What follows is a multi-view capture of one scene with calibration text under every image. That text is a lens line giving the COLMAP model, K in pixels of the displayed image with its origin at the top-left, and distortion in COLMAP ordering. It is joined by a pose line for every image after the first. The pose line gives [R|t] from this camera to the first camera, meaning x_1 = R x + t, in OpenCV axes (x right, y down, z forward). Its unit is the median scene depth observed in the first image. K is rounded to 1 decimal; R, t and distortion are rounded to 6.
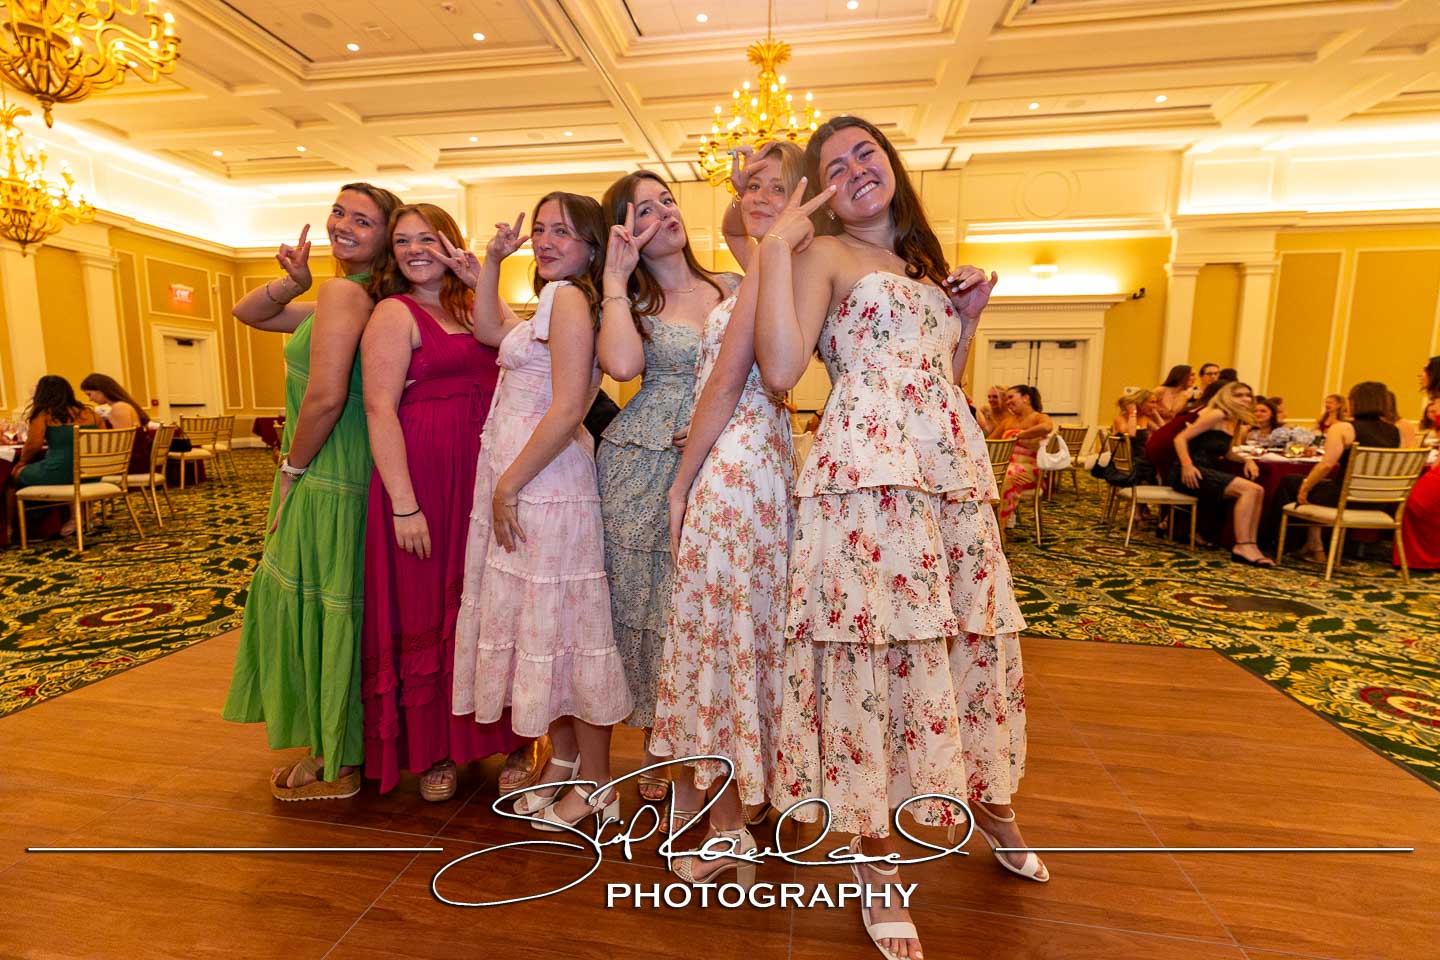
lens RADIAL K [[642.6, 0, 715.8], [0, 642.6, 480.7], [0, 0, 1]] dist [0.006615, 0.000694]
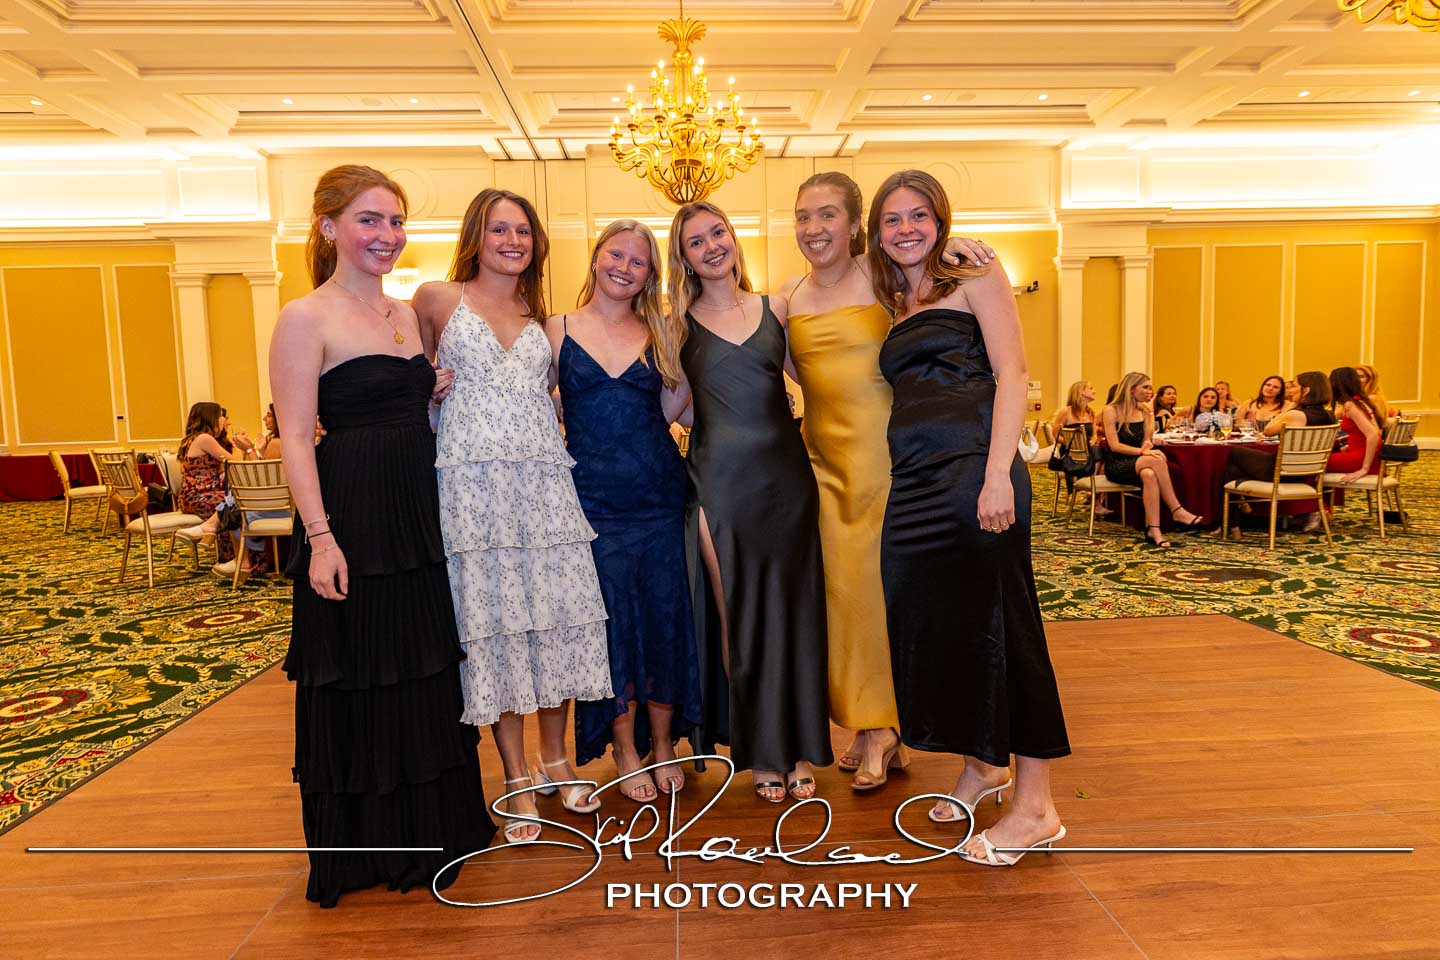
lens RADIAL K [[763.3, 0, 714.9], [0, 763.3, 467.7], [0, 0, 1]] dist [0.003329, 0.000794]
pose [[0.975963, -0.054650, 0.210975, -0.235880], [0.065056, 0.996968, -0.042697, 0.011216], [-0.208002, 0.055395, 0.976559, -0.067570]]
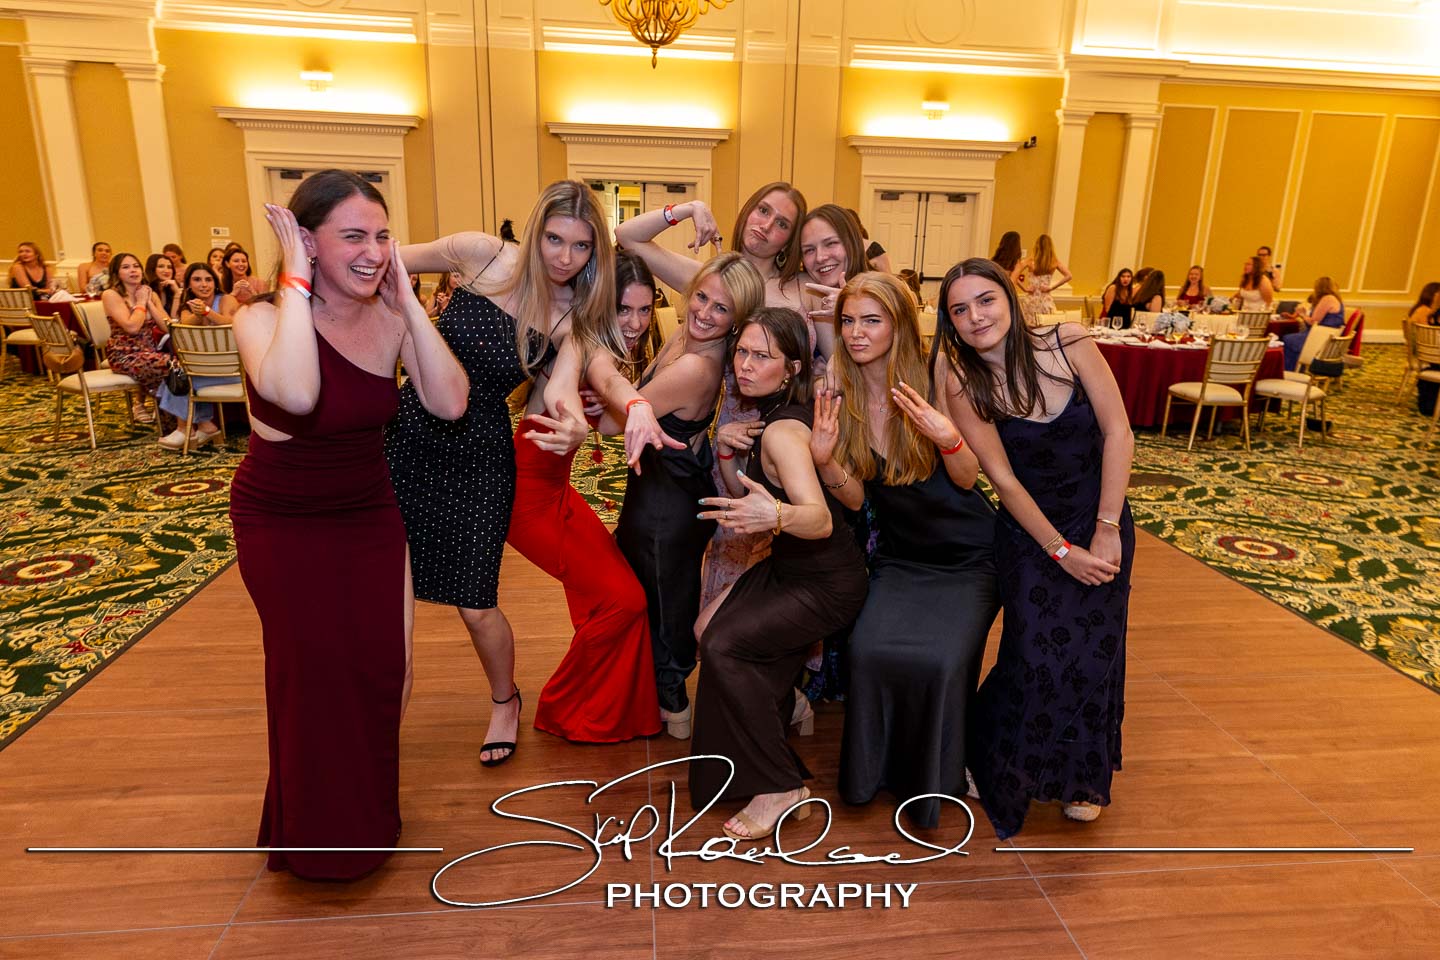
lens RADIAL K [[863.6, 0, 728.0], [0, 863.6, 467.2], [0, 0, 1]] dist [0.008866, 0.001896]
pose [[0.961016, -0.054264, 0.271116, -0.288518], [0.016526, 0.990072, 0.139583, -0.057287], [-0.275999, -0.129661, 0.952372, -0.256334]]
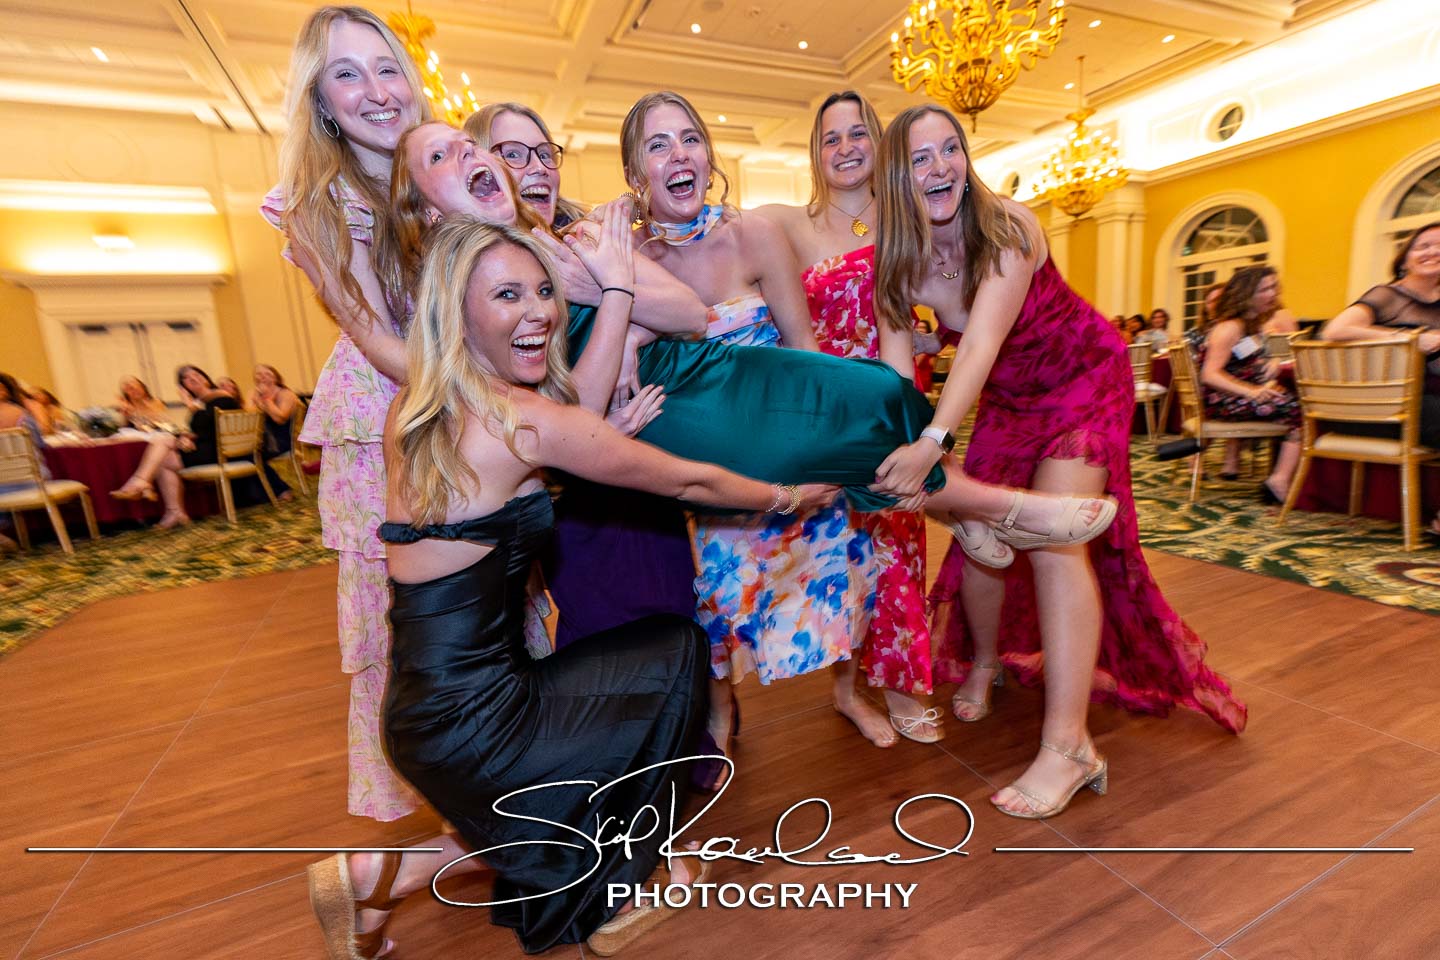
lens RADIAL K [[639.2, 0, 718.1], [0, 639.2, 474.1], [0, 0, 1]] dist [0.007651, 0.000458]
pose [[0.832180, -0.160090, 0.530894, -0.291218], [0.144039, 0.986961, 0.071834, 0.055108], [-0.535472, 0.016691, 0.844388, -0.179549]]
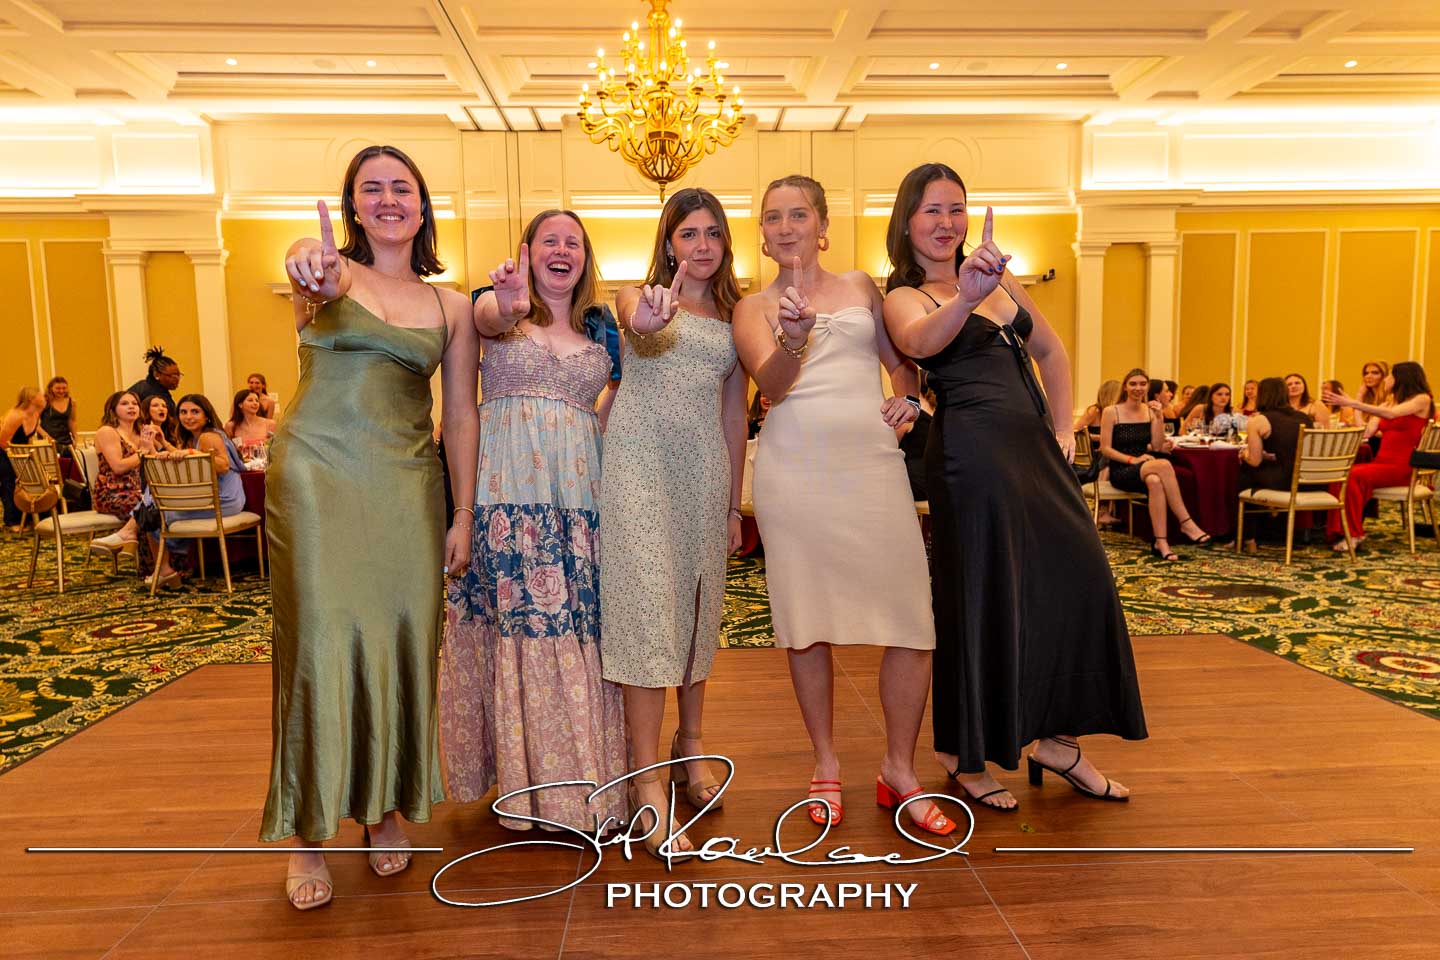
lens RADIAL K [[827.2, 0, 711.6], [0, 827.2, 477.8], [0, 0, 1]] dist [0.019351, -0.003581]
pose [[0.976560, -0.046614, 0.210136, -0.185625], [0.054755, 0.997951, -0.033090, 0.015639], [-0.208163, 0.043820, 0.977112, -0.073921]]
